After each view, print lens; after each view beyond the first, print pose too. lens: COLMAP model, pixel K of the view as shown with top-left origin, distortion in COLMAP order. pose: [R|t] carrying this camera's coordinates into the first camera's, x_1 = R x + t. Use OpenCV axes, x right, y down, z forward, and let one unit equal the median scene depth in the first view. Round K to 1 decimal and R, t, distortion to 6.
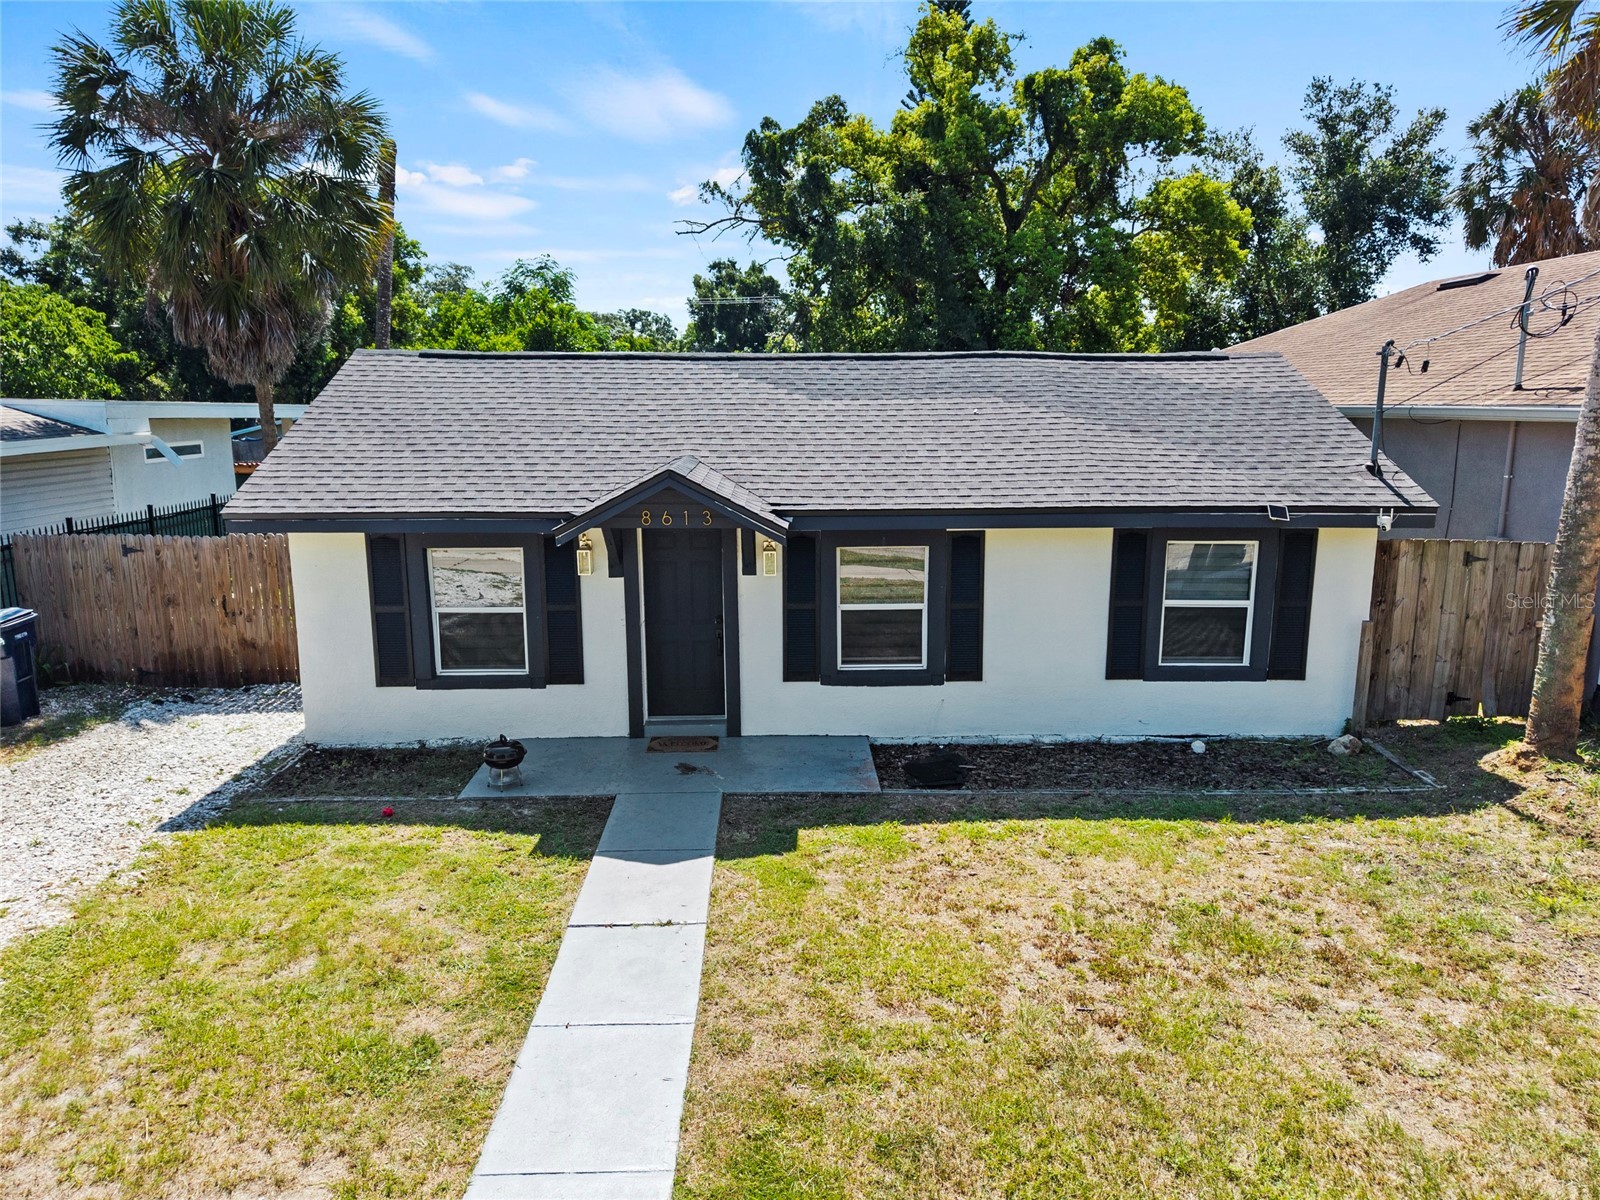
lens RADIAL K [[1074.0, 0, 800.0], [0, 1074.0, 600.0], [0, 0, 1]] dist [0.034434, -0.041242]
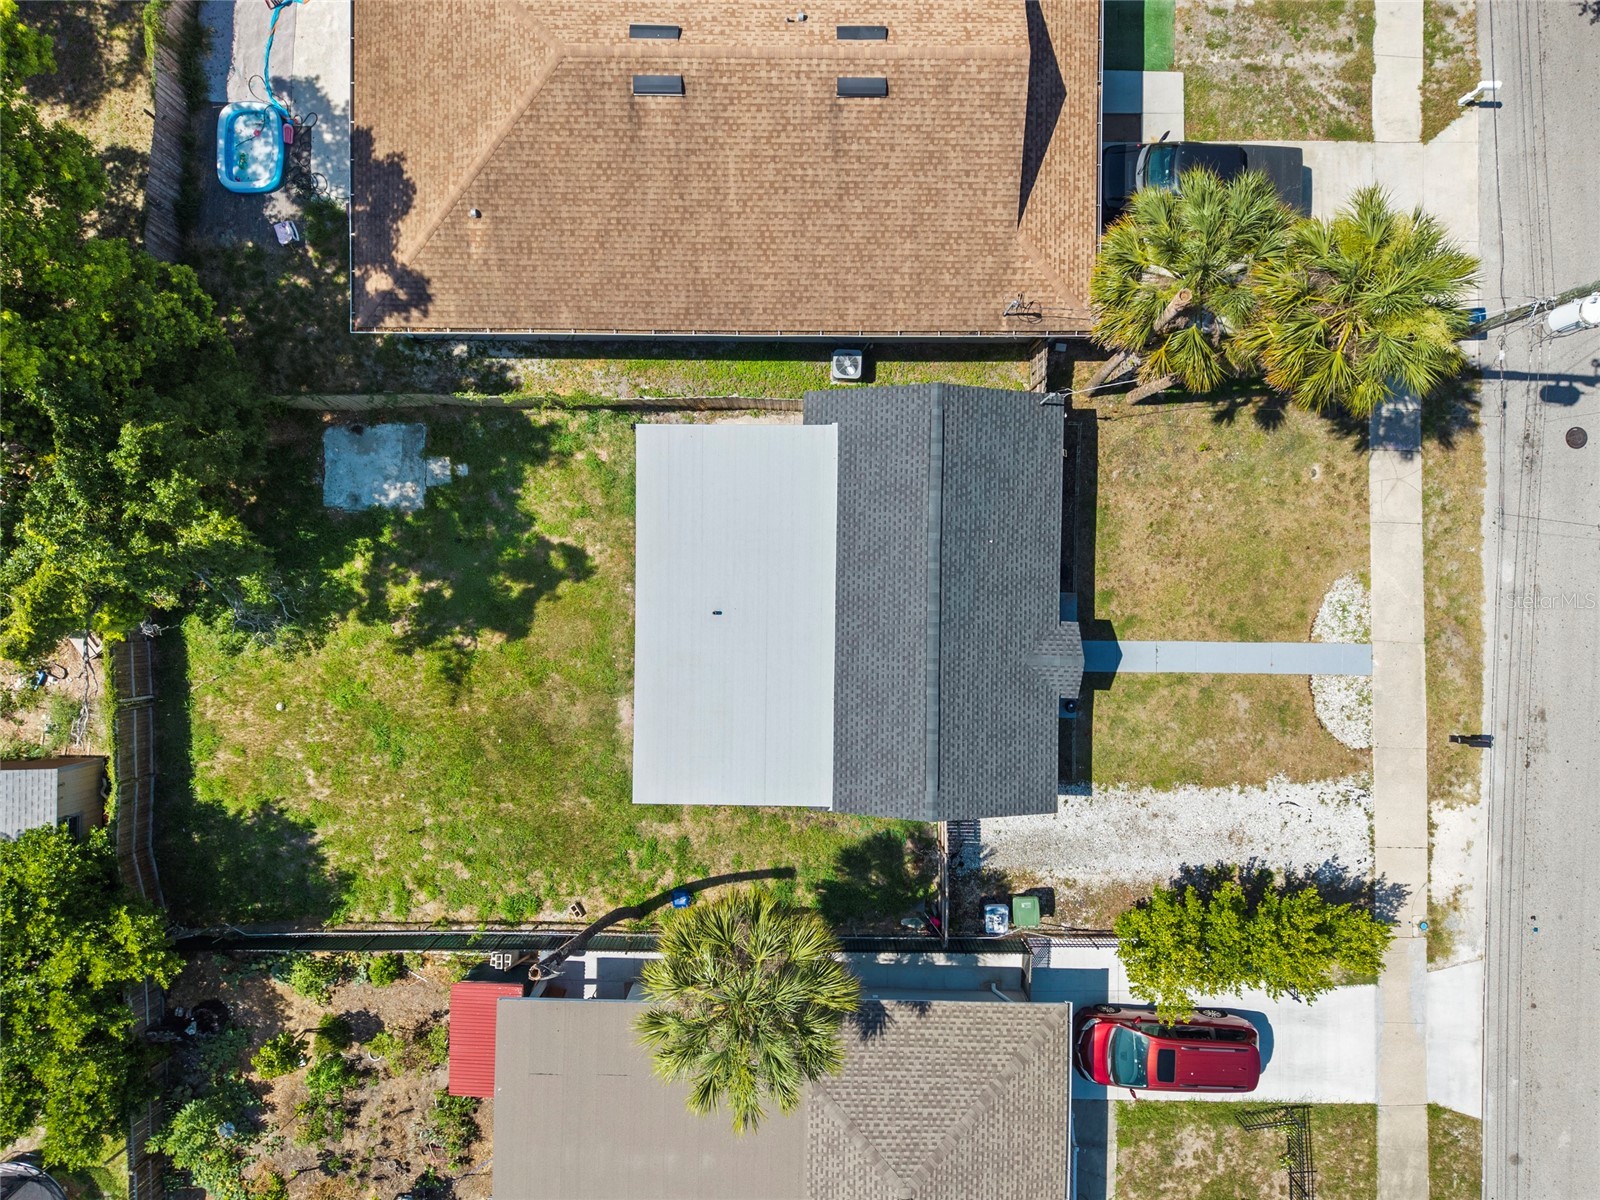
lens RADIAL K [[1074.0, 0, 800.0], [0, 1074.0, 600.0], [0, 0, 1]] dist [0.034434, -0.041242]
pose [[0.041158, -0.999153, 0.000240, 0.015473], [0.161979, 0.006910, 0.986770, -2.918040], [-0.985936, -0.040574, 0.162126, 1.159664]]
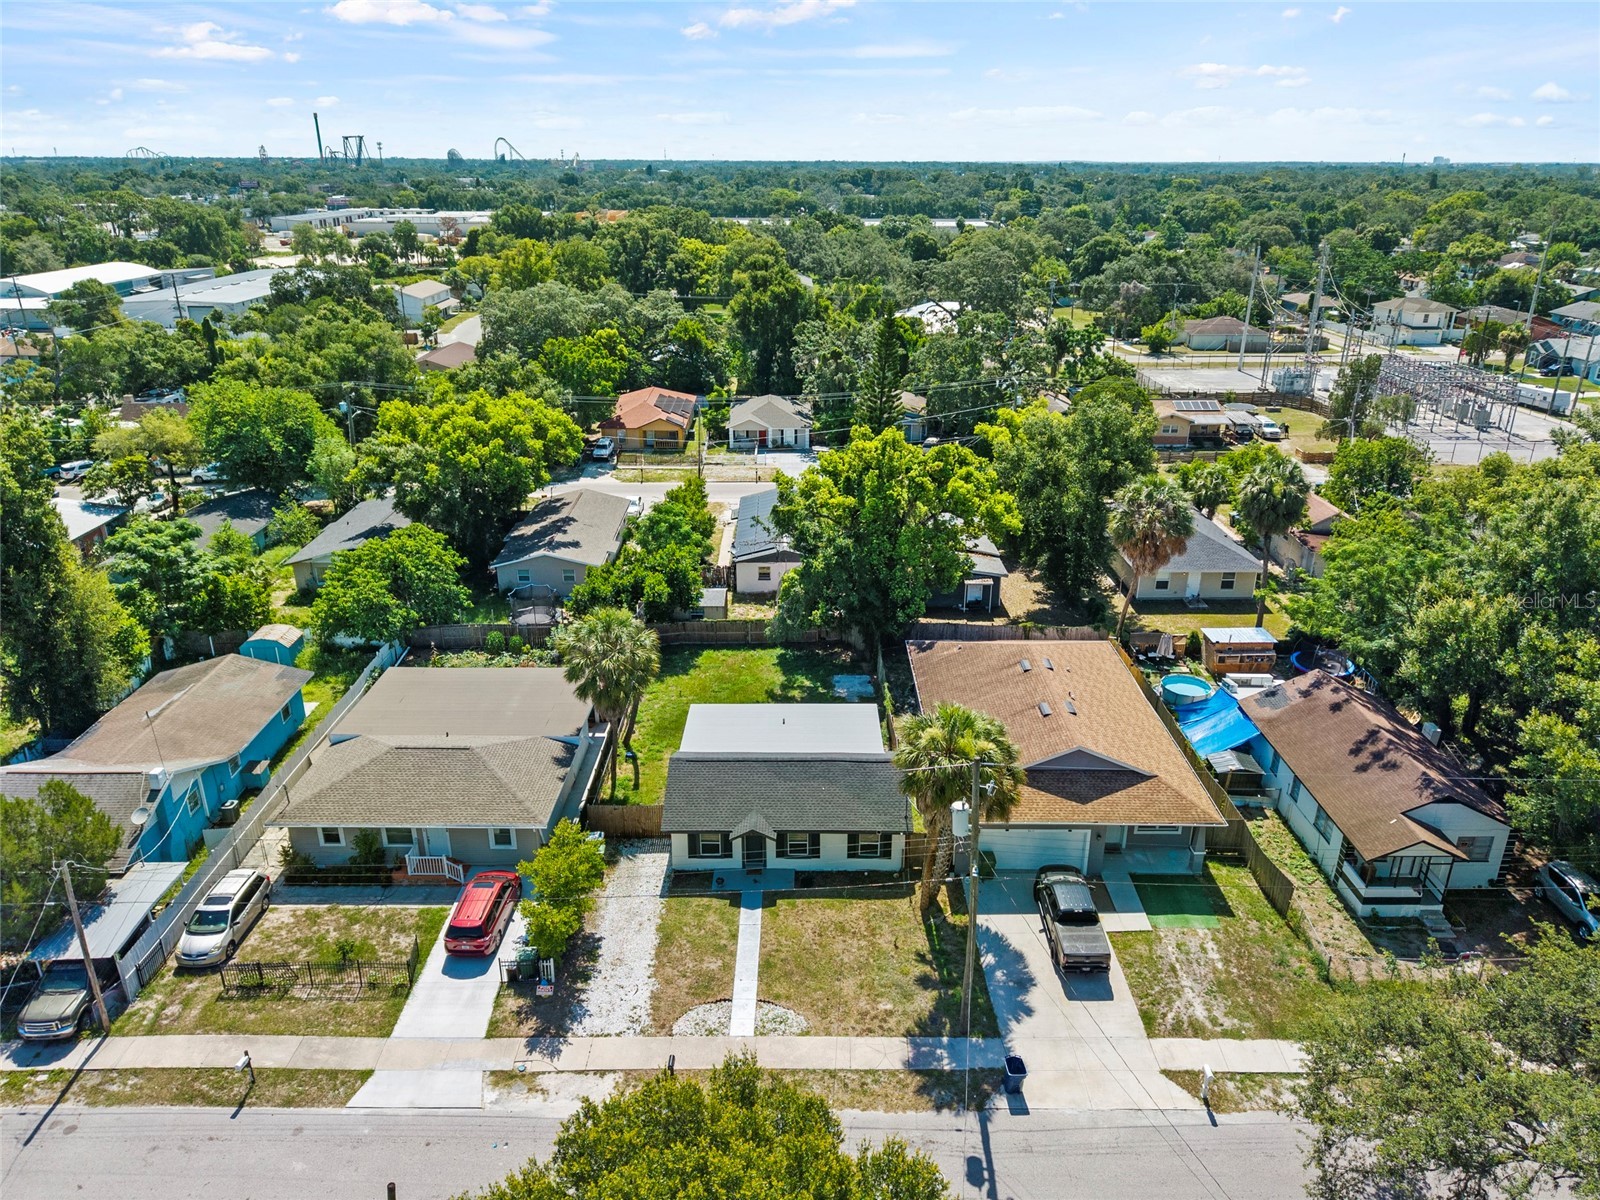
lens RADIAL K [[1074.0, 0, 800.0], [0, 1074.0, 600.0], [0, 0, 1]] dist [0.034434, -0.041242]
pose [[0.999408, 0.018409, -0.029080, 0.203697], [-0.011874, 0.977475, 0.210717, -2.003784], [0.032304, -0.210247, 0.977115, -3.309638]]
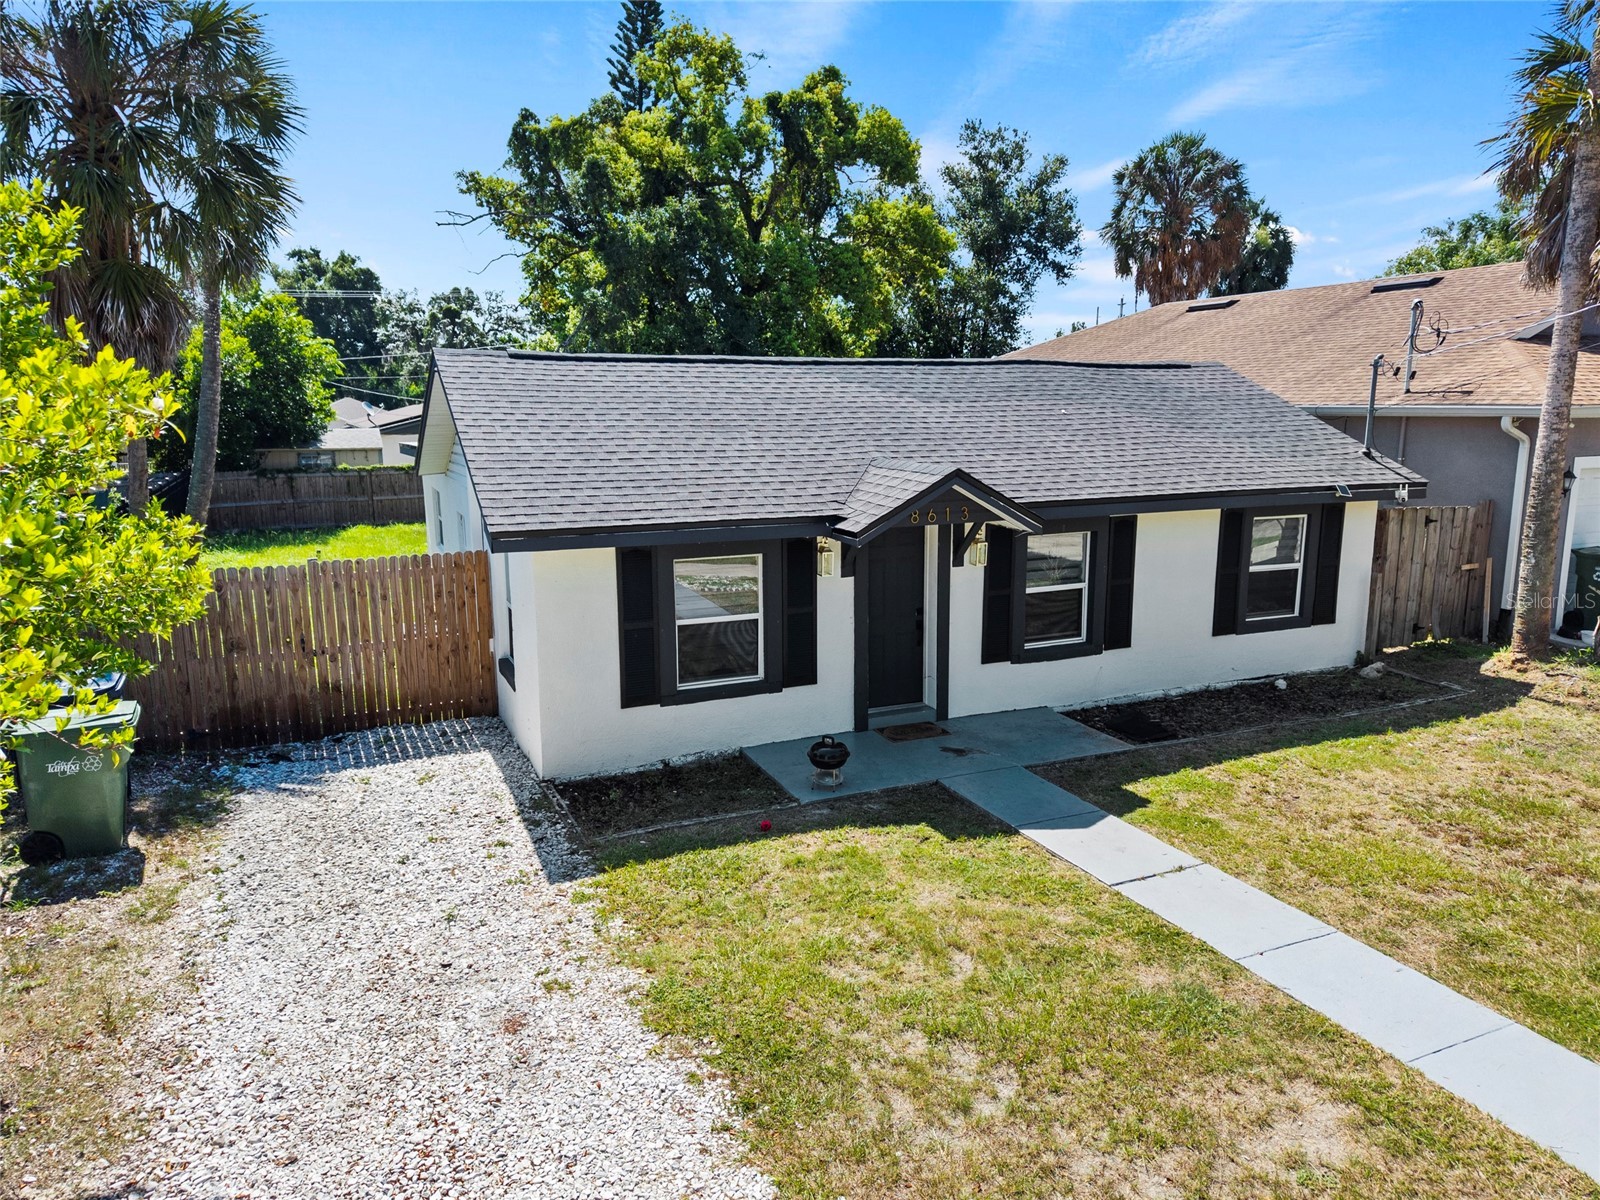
lens RADIAL K [[1074.0, 0, 800.0], [0, 1074.0, 600.0], [0, 0, 1]] dist [0.034434, -0.041242]
pose [[0.923607, -0.073140, 0.376298, -0.599218], [0.073729, 0.997195, 0.012856, -0.015581], [-0.376183, 0.015870, 0.926409, 0.068316]]
